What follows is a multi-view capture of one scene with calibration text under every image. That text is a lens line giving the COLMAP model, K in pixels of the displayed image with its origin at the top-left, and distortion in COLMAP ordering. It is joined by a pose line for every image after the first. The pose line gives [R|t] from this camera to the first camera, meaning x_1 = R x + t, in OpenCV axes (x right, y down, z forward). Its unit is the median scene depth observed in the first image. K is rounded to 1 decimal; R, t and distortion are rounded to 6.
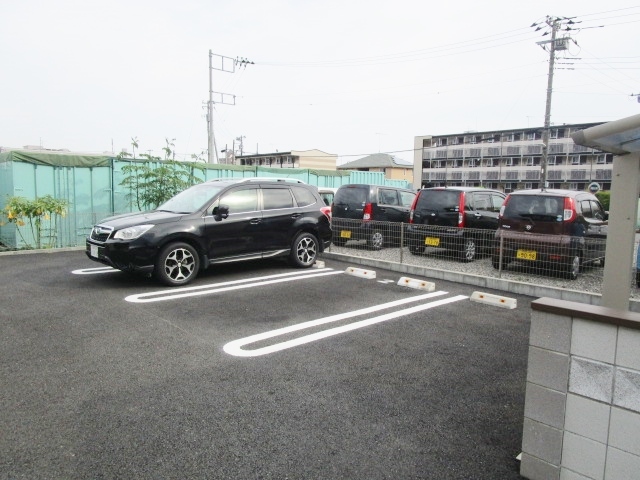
lens RADIAL K [[447.0, 0, 320.0], [0, 447.0, 240.0], [0, 0, 1]] dist [-0.035951, 0.007297]
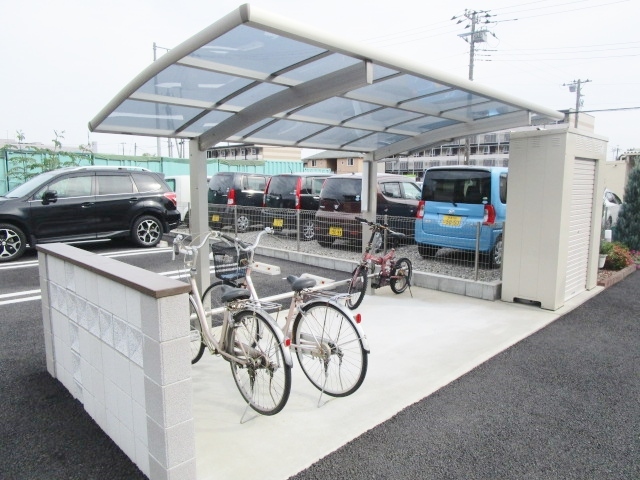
lens RADIAL K [[447.0, 0, 320.0], [0, 447.0, 240.0], [0, 0, 1]] dist [-0.035951, 0.007297]
pose [[0.999327, -0.015193, 0.033391, 0.318959], [0.014559, 0.999711, 0.019139, 0.026309], [-0.033672, -0.018640, 0.999259, -0.102919]]
